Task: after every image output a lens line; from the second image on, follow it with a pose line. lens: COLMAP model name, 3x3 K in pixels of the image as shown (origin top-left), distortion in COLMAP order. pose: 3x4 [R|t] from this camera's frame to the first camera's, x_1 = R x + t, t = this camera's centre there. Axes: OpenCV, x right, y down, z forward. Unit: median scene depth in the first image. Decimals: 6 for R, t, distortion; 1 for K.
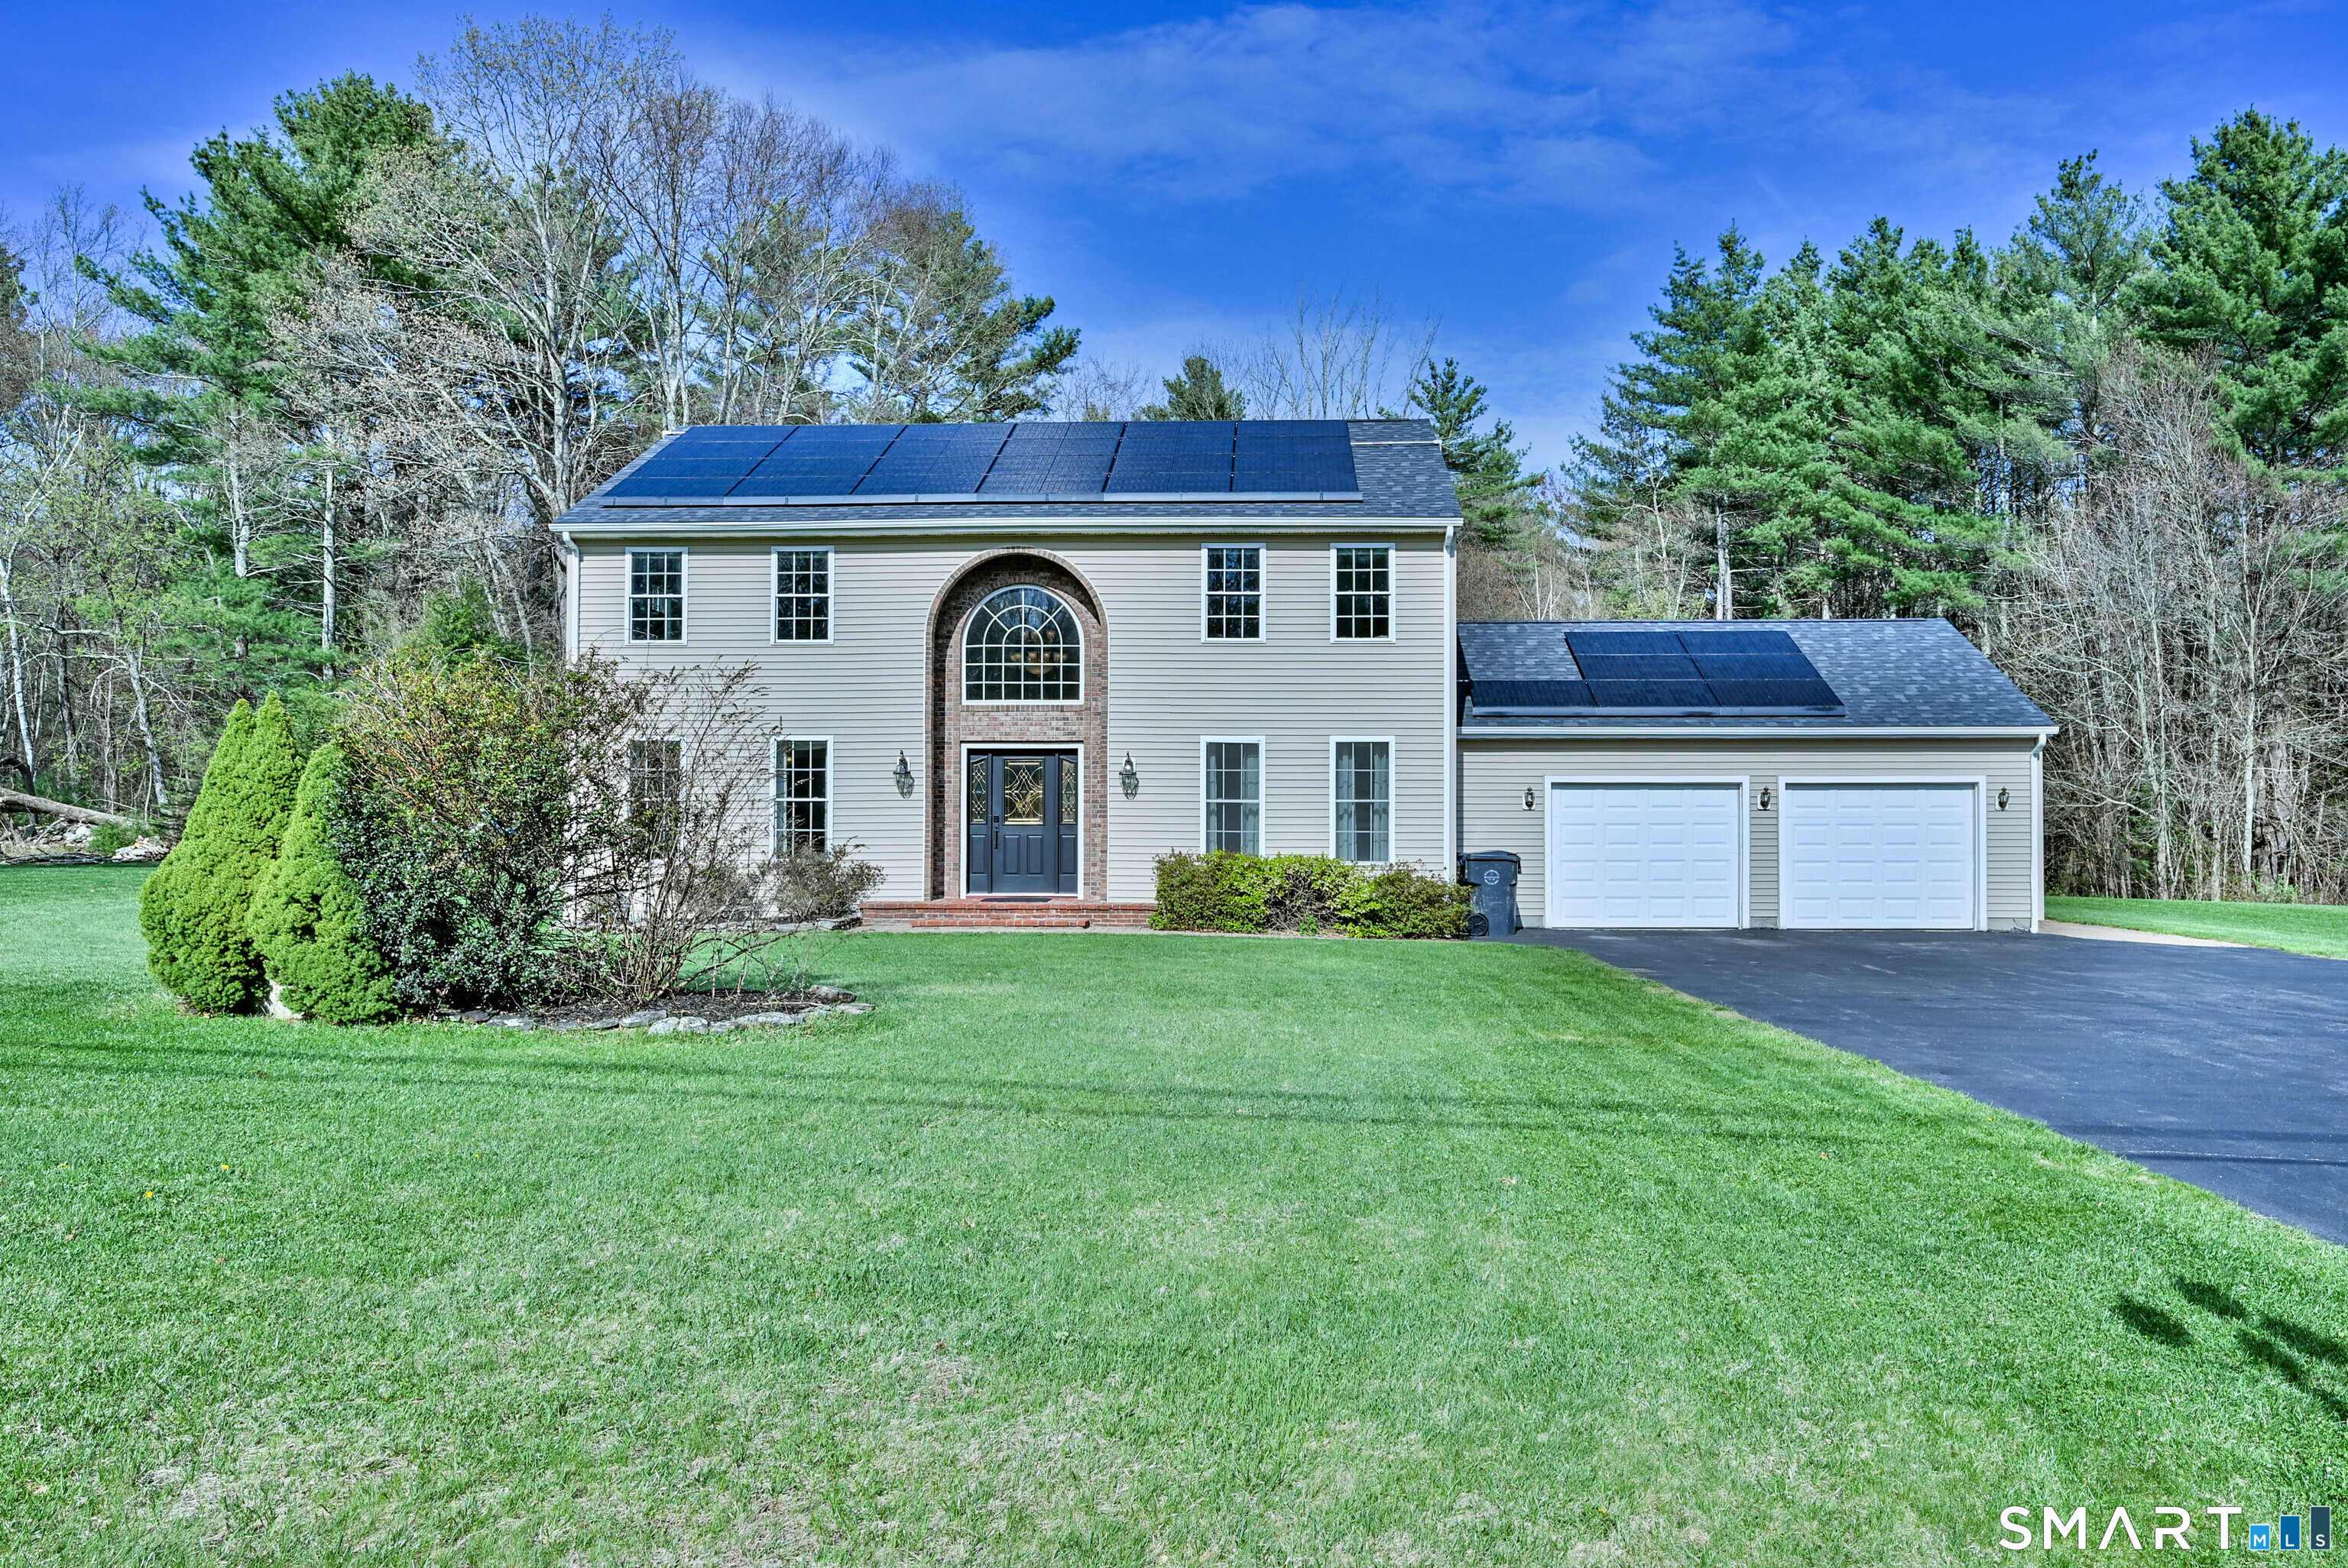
lens RADIAL K [[1641.9, 0, 1154.9], [0, 1641.9, 774.2], [0, 0, 1]] dist [0.001457, -0.008086]
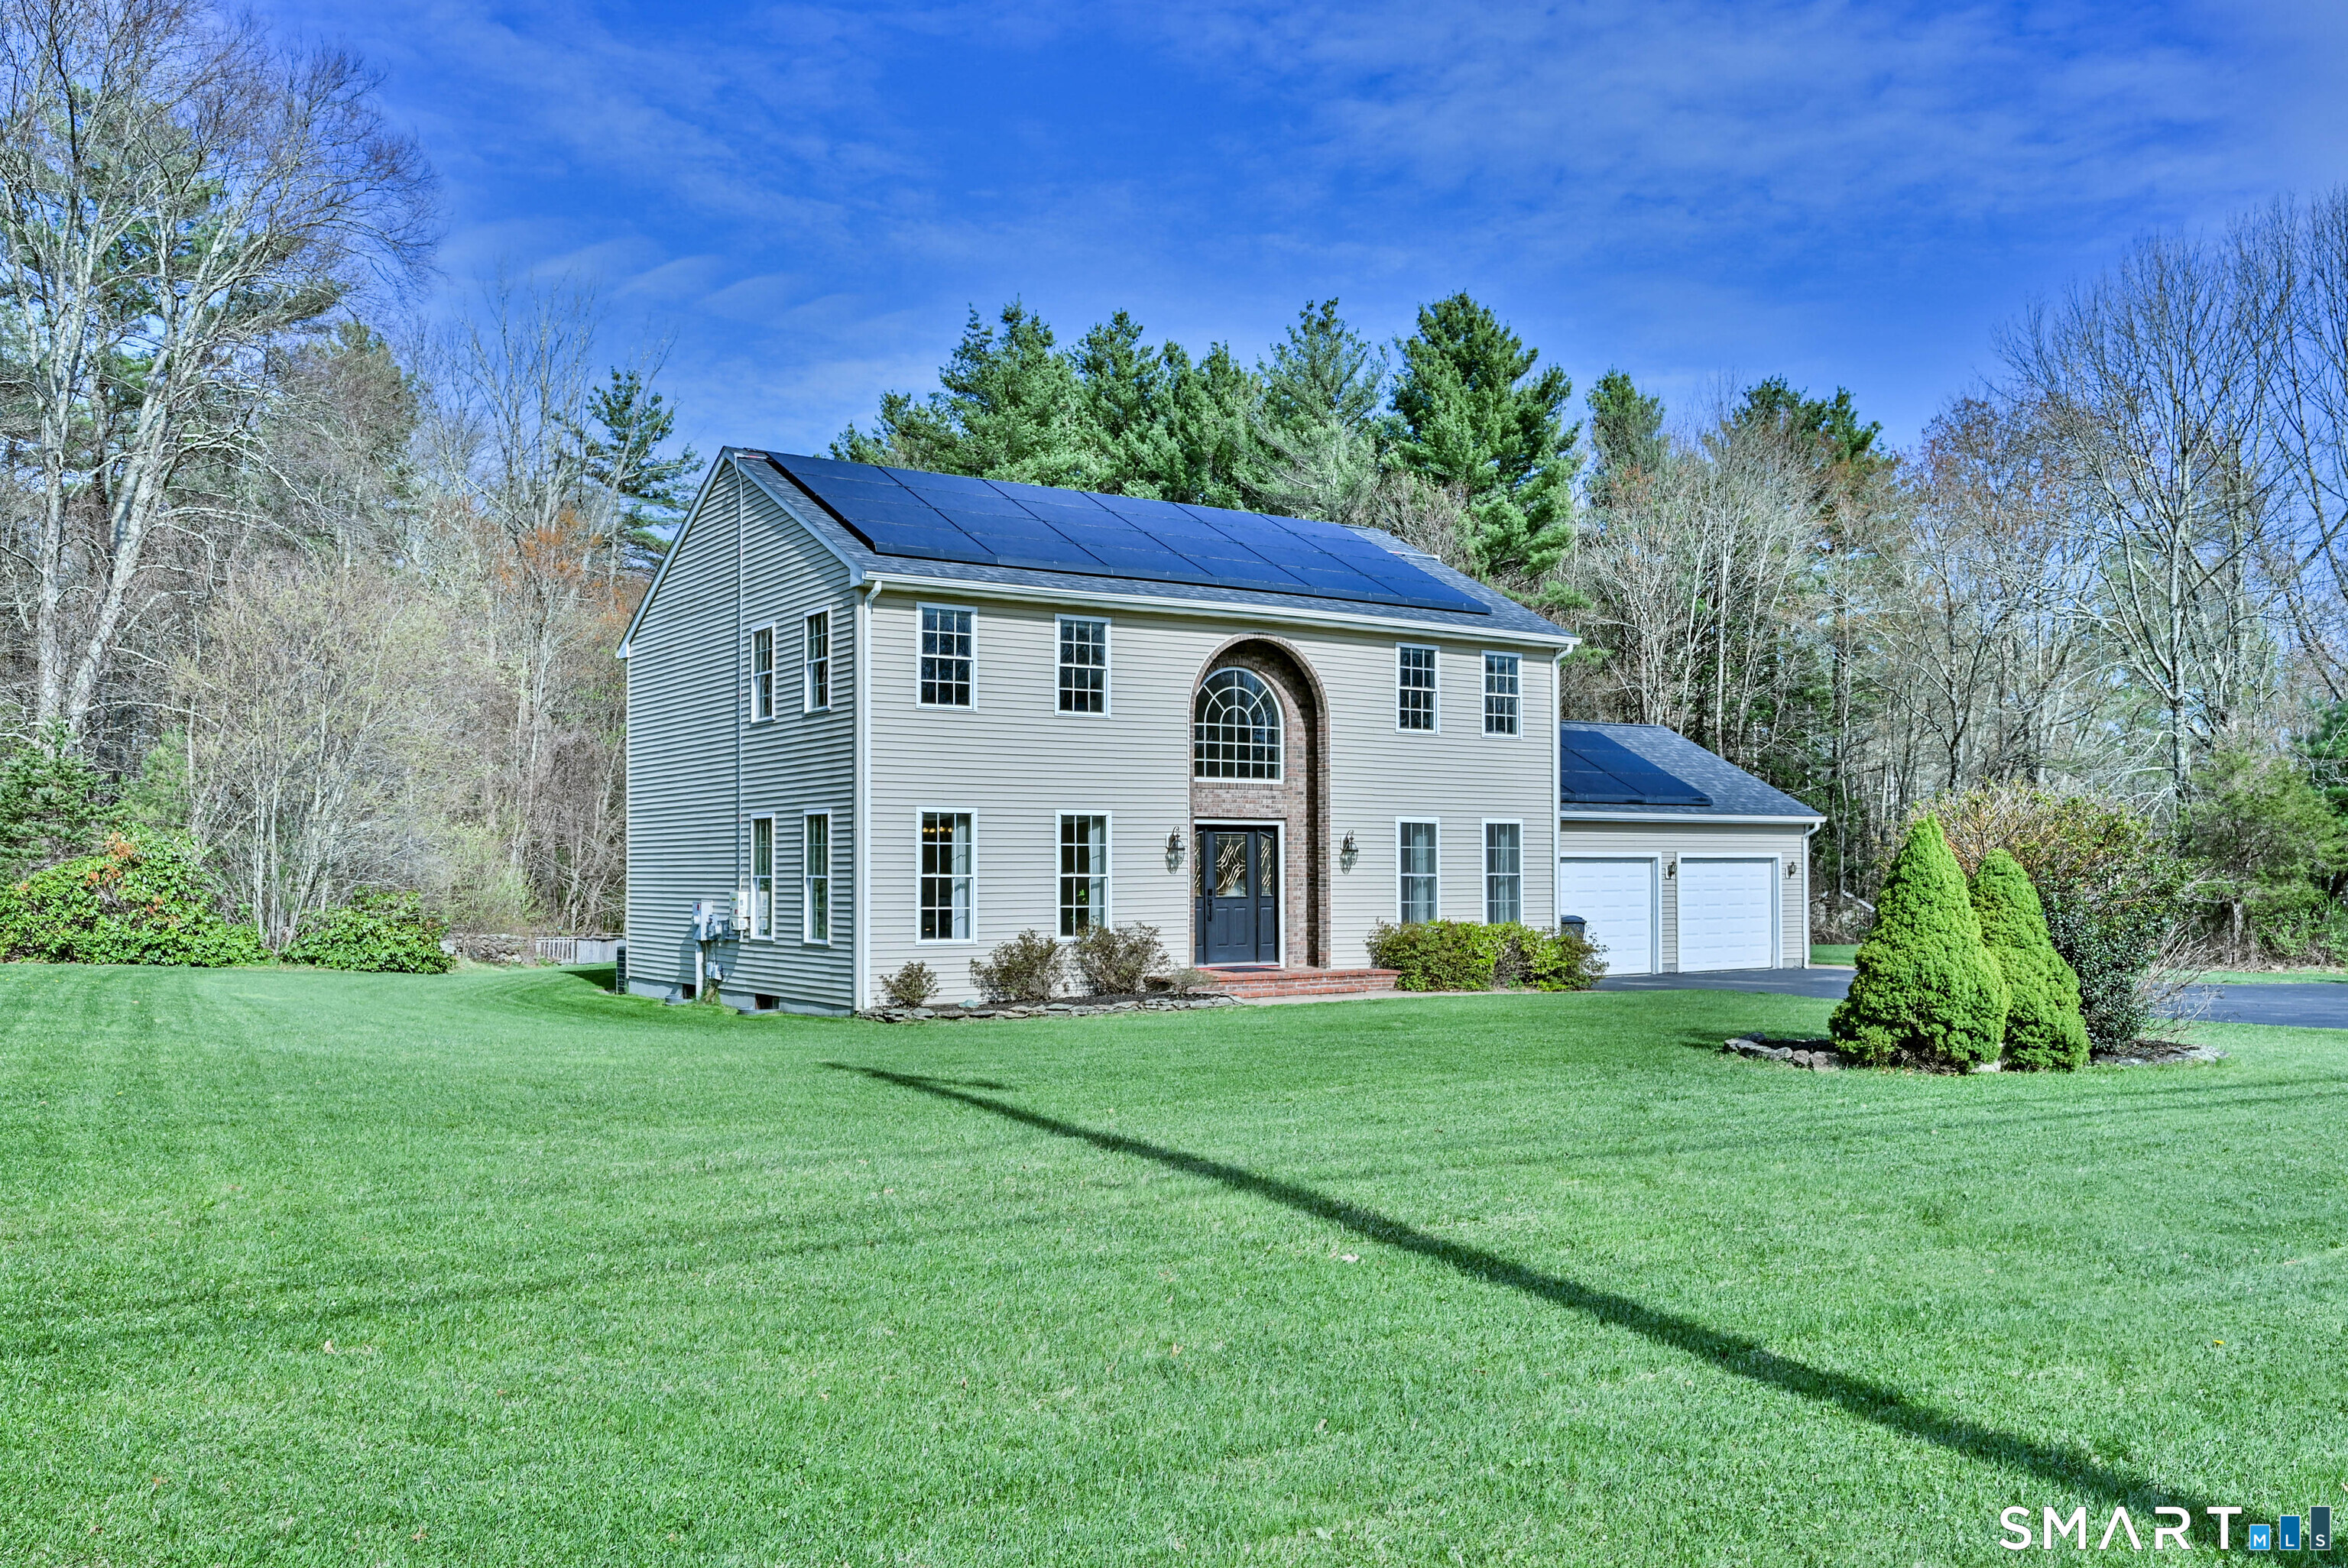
lens RADIAL K [[1880.6, 0, 1157.7], [0, 1880.6, 796.0], [0, 0, 1]] dist [-0.022756, 0.007225]
pose [[0.809139, 0.020443, 0.587262, -0.833489], [-0.007686, 0.999677, -0.024211, -0.004648], [-0.587568, 0.015076, 0.809035, 0.066137]]
